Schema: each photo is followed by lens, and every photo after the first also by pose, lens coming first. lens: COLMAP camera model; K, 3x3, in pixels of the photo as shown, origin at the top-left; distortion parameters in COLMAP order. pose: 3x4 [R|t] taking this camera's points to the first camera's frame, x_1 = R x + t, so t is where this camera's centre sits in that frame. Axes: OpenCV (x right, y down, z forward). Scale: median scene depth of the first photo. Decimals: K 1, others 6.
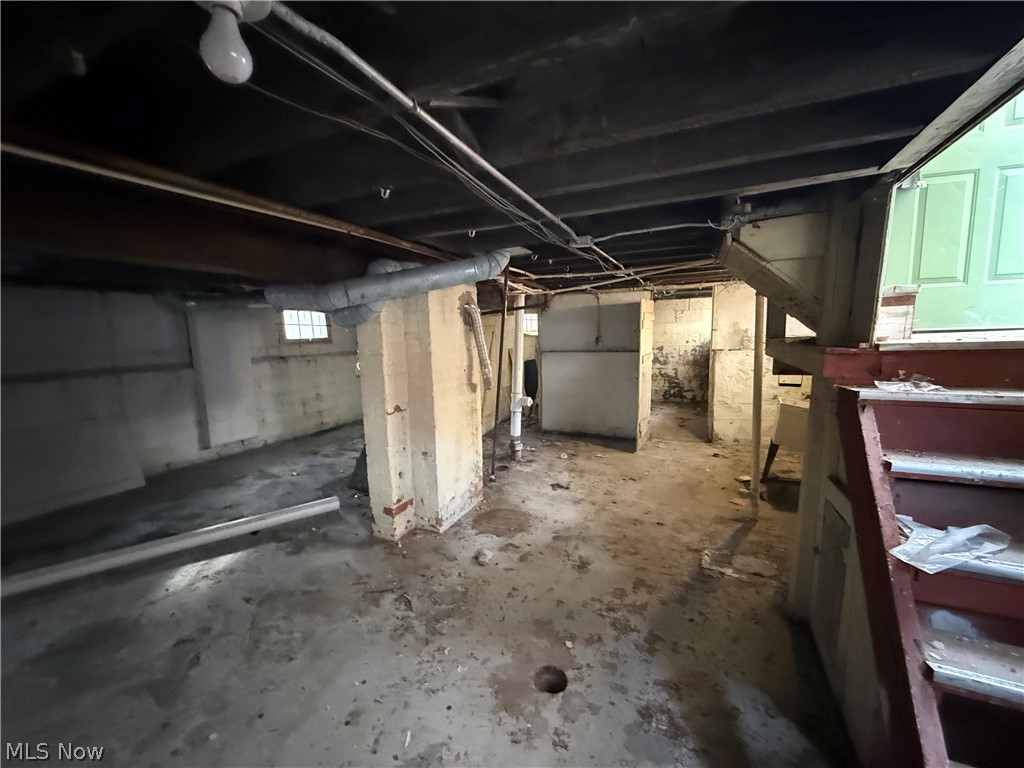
lens RADIAL K [[409.7, 0, 512.3], [0, 409.7, 386.6], [0, 0, 1]] dist [0.001607, 0.000008]
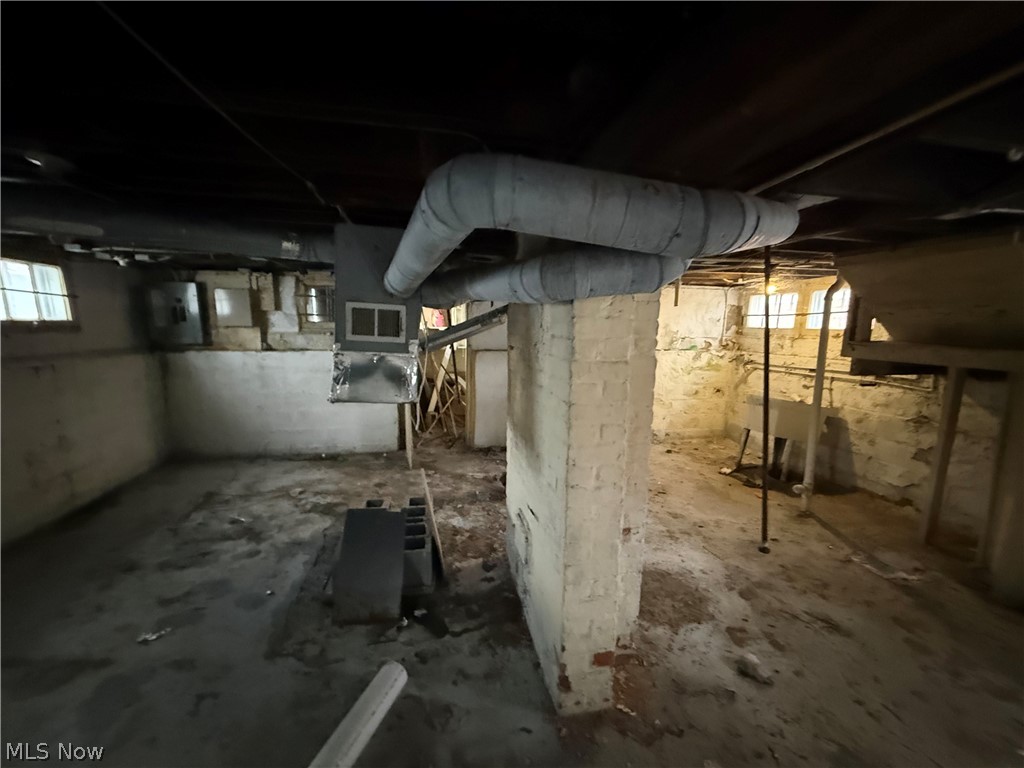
lens RADIAL K [[409.7, 0, 512.3], [0, 409.7, 382.6], [0, 0, 1]] dist [0.001607, 0.000008]
pose [[0.809425, -0.043336, 0.585621, -0.542576], [0.044366, 0.998936, 0.012601, -0.047751], [-0.585544, 0.015783, 0.810487, 0.499850]]
